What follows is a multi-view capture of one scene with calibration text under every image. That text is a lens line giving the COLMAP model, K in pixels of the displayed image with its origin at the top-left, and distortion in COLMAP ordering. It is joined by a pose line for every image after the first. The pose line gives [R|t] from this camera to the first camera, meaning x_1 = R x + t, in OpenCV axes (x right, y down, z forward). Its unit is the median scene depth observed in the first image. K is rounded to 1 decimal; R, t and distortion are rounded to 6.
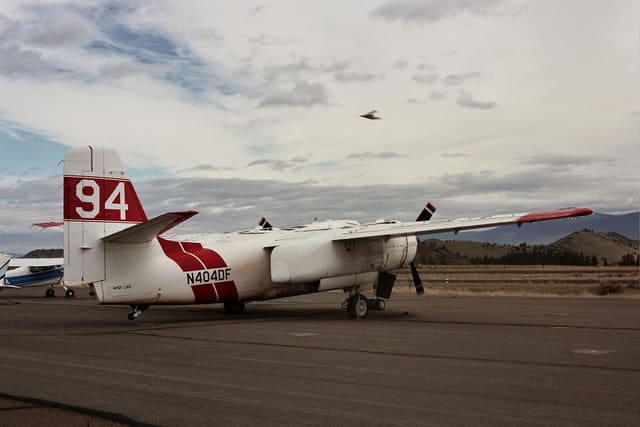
lens RADIAL K [[989.8, 0, 320.0], [0, 989.8, 213.5], [0, 0, 1]] dist [-0.067807, -0.036404]
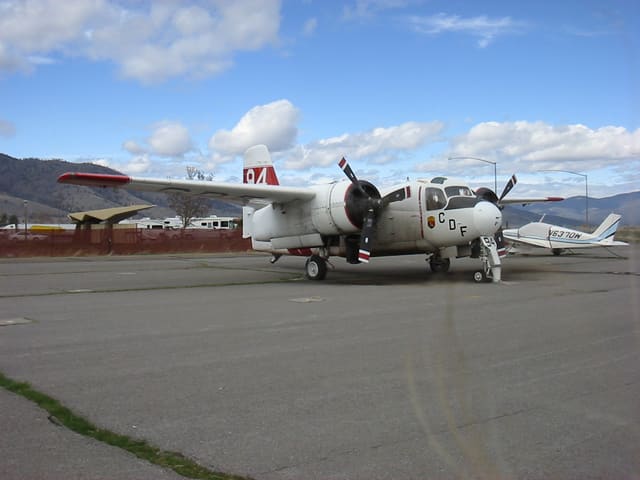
lens RADIAL K [[762.6, 0, 320.0], [0, 762.6, 240.0], [0, 0, 1]] dist [-0.090672, -0.038913]
pose [[-0.130176, 0.027325, -0.991114, 0.898269], [0.052844, 0.998391, 0.020585, 0.054996], [0.990082, -0.049695, -0.131411, 1.230158]]
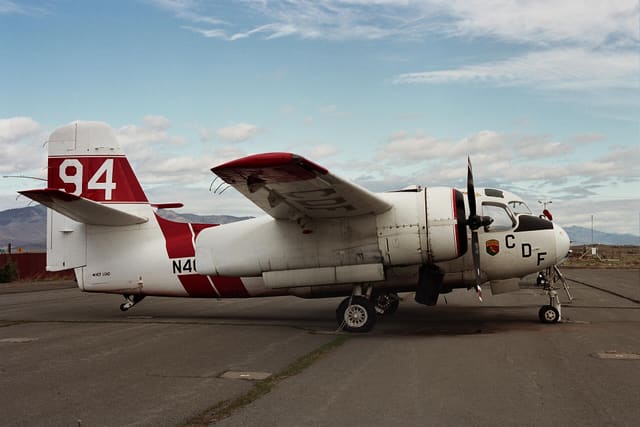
lens RADIAL K [[989.8, 0, 320.0], [0, 989.8, 213.5], [0, 0, 1]] dist [-0.067807, -0.036404]
pose [[0.543668, -0.019060, -0.839084, 0.671575], [0.035632, 0.999365, 0.000386, 0.025400], [0.838544, -0.030108, 0.544002, 0.671727]]
